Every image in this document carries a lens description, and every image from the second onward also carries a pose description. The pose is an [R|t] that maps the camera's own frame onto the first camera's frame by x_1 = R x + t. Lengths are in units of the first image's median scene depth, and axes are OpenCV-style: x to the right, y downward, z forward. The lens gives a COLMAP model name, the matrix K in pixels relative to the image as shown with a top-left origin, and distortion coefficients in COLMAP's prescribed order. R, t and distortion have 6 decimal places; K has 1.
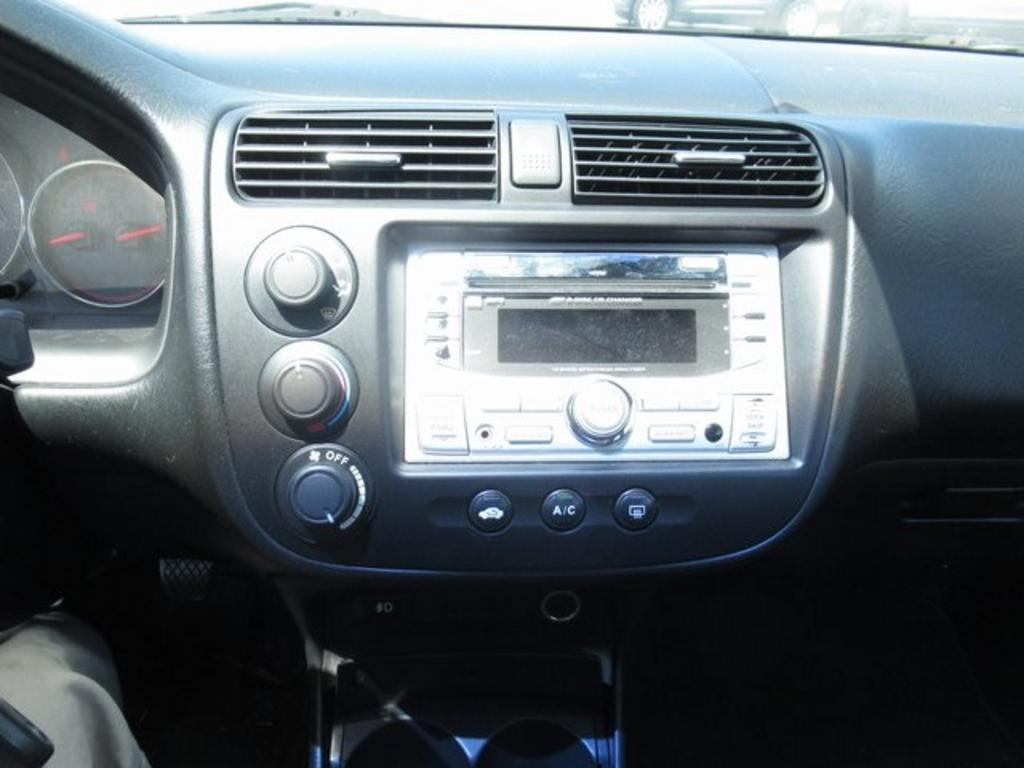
lens RADIAL K [[761.0, 0, 509.0], [0, 761.0, 383.7], [0, 0, 1]] dist [-0.013632, 0.004377]
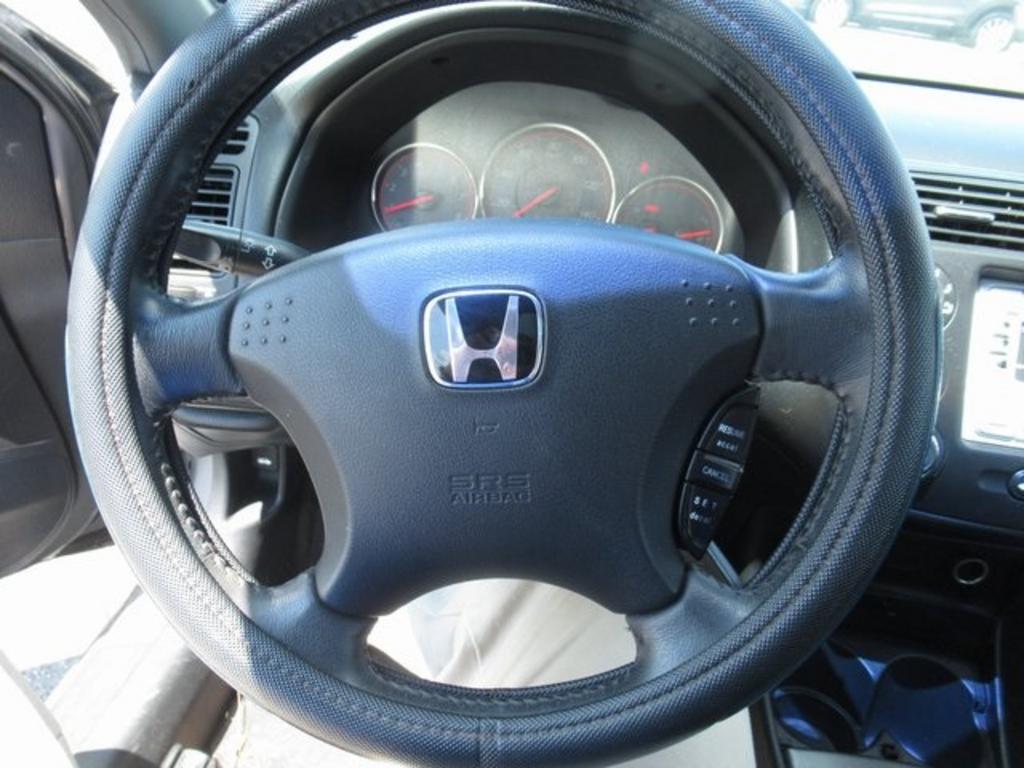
lens RADIAL K [[761.0, 0, 509.0], [0, 761.0, 383.7], [0, 0, 1]] dist [-0.013632, 0.004377]
pose [[0.980693, 0.150251, -0.125164, -0.754438], [-0.147073, 0.988530, 0.034308, 0.075054], [0.128883, -0.015238, 0.991543, -0.438847]]
